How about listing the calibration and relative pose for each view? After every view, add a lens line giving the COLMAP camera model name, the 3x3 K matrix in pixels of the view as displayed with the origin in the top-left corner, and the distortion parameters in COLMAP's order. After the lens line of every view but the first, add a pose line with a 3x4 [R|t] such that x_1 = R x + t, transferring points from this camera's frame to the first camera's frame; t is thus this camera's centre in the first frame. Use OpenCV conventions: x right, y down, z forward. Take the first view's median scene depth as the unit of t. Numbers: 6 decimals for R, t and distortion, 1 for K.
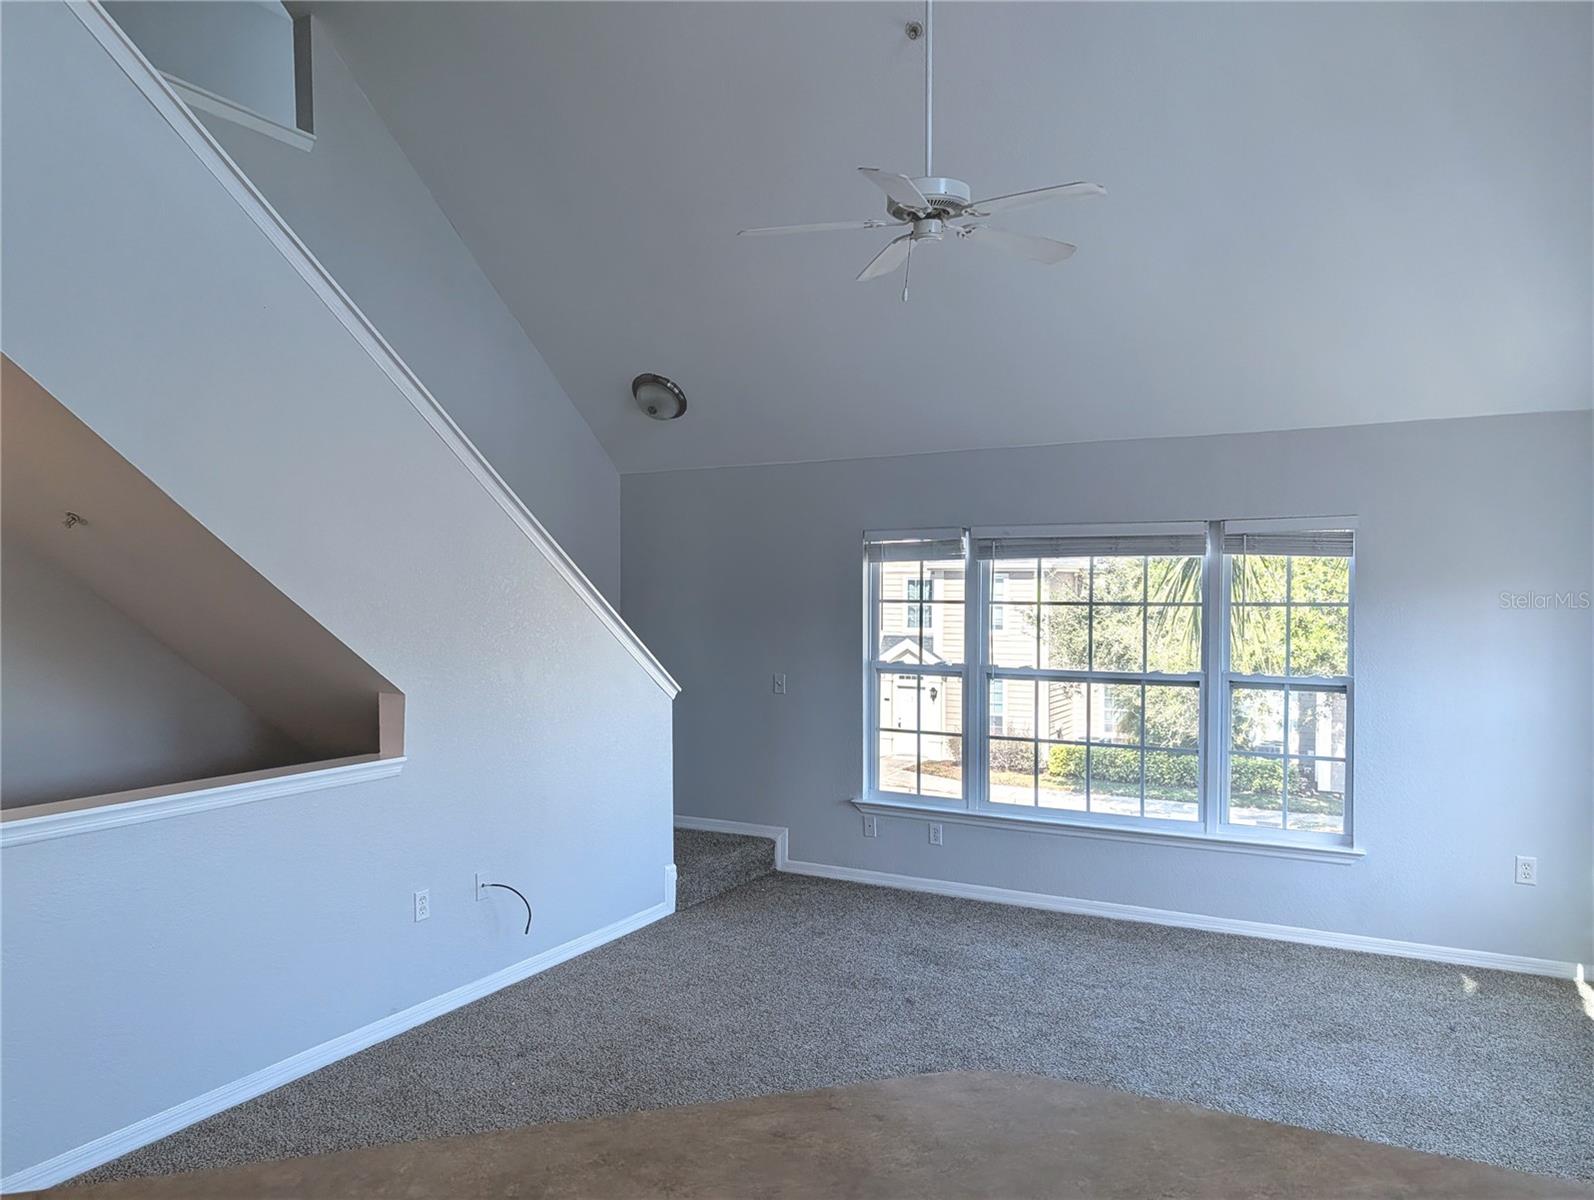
lens RADIAL K [[1138.6, 0, 797.0], [0, 1138.6, 600.0], [0, 0, 1]] dist [0.000213, 0.000018]
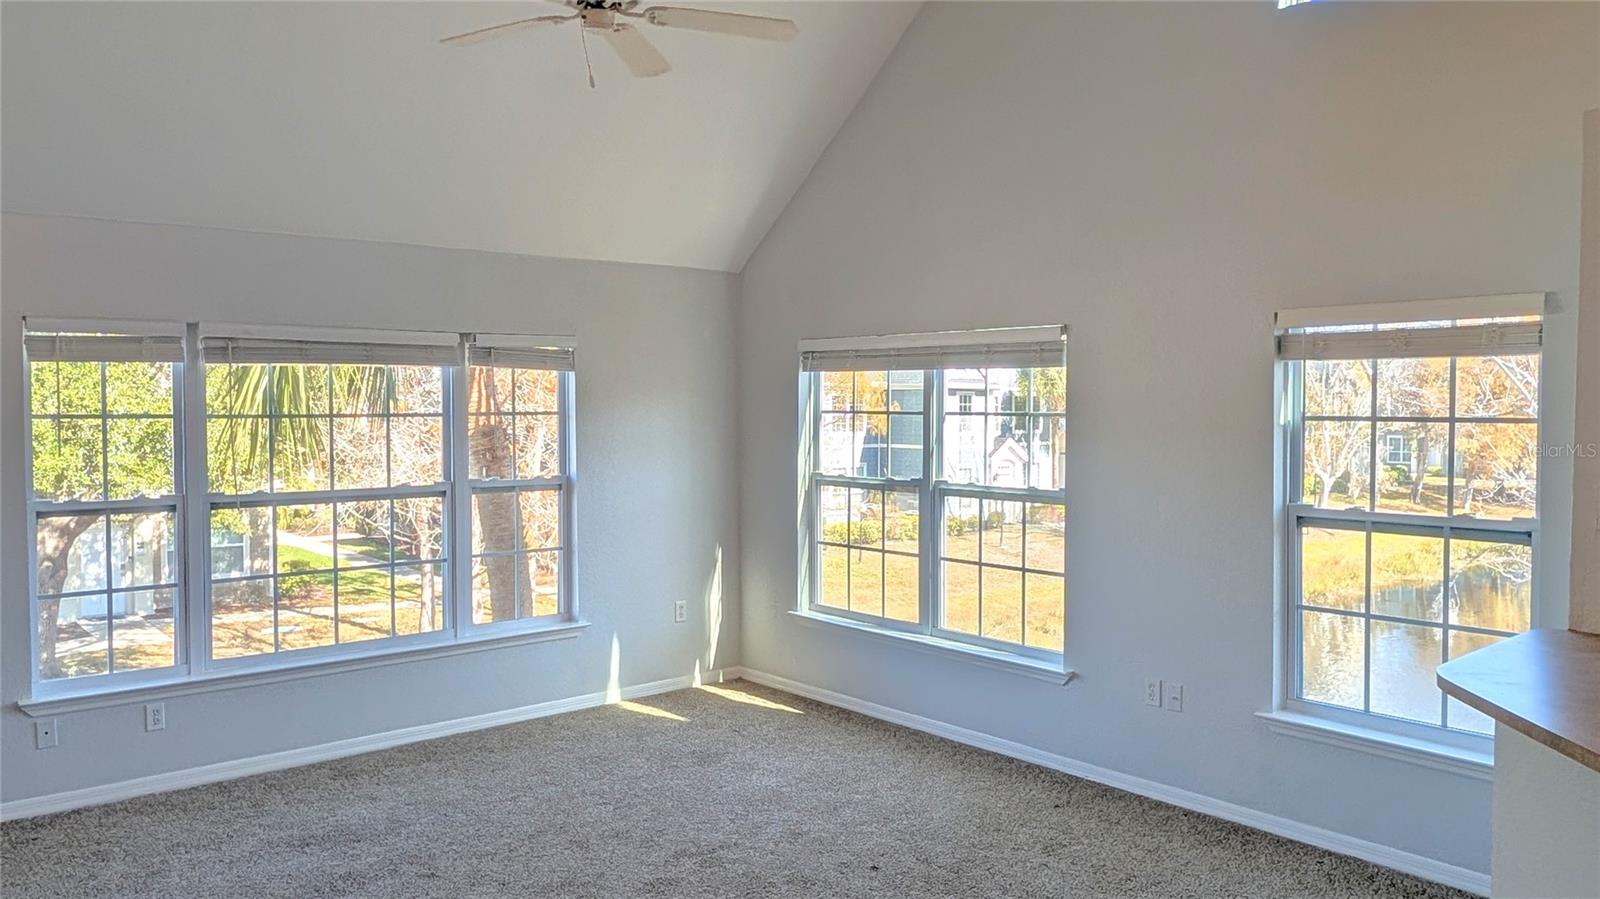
lens RADIAL K [[1159.3, 0, 800.0], [0, 1159.3, 449.5], [0, 0, 1]] dist [0.005601, 0.003476]
pose [[0.365616, -0.042191, 0.929809, -0.489752], [0.010012, 0.999093, 0.041398, -0.004477], [-0.930712, -0.005827, 0.365707, 0.335534]]
